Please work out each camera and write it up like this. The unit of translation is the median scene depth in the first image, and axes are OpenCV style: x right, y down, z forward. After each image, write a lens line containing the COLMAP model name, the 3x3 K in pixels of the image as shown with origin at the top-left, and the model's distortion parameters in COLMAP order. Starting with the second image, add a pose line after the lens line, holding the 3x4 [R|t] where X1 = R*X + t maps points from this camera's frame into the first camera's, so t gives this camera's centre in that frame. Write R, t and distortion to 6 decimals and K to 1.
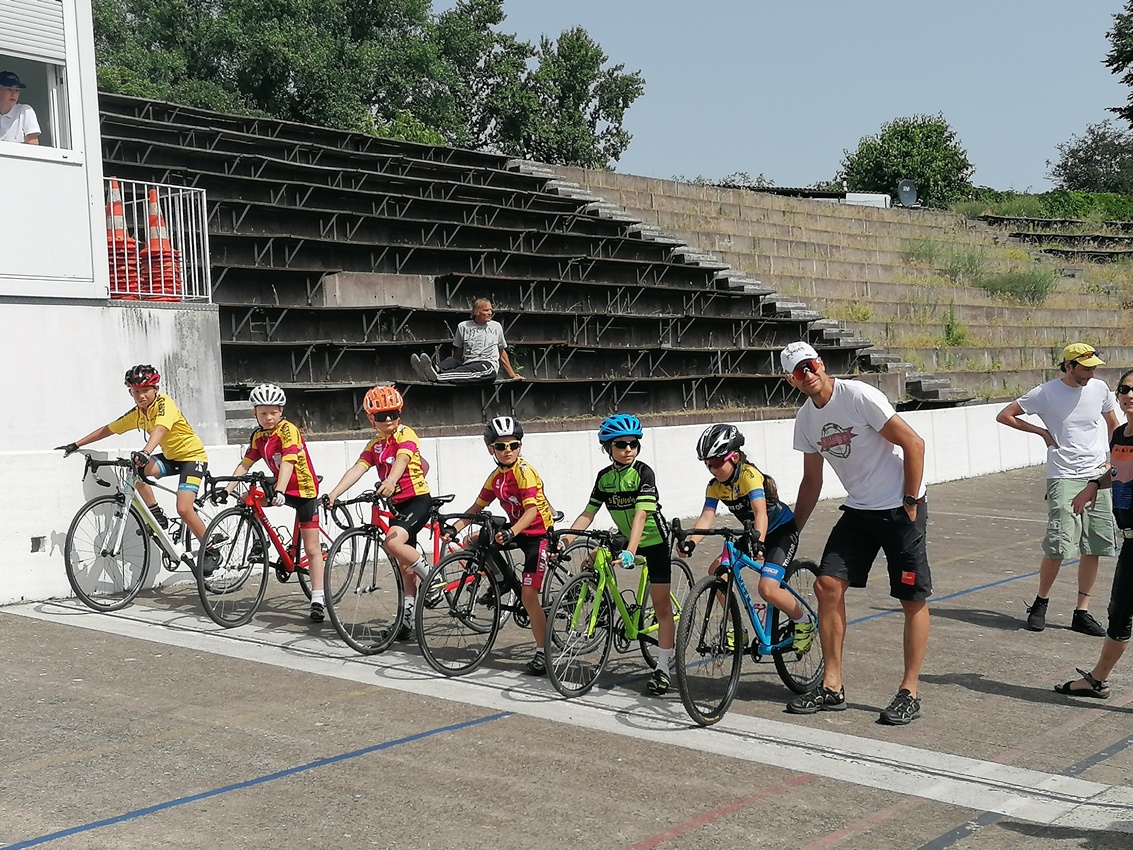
lens RADIAL K [[1810.1, 0, 566.5], [0, 1810.1, 425.0], [0, 0, 1]] dist [0.018002, -0.105775]
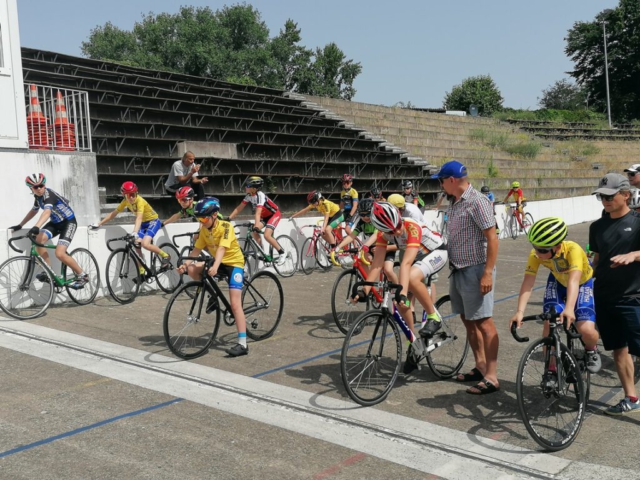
lens RADIAL K [[747.4, 0, 320.0], [0, 747.4, 240.0], [0, 0, 1]] dist [0.018658, 0.015342]
pose [[0.999700, -0.005729, -0.023793, 0.030899], [0.006483, 0.999475, 0.031757, 0.000877], [0.023599, -0.031902, 0.999212, 0.108202]]
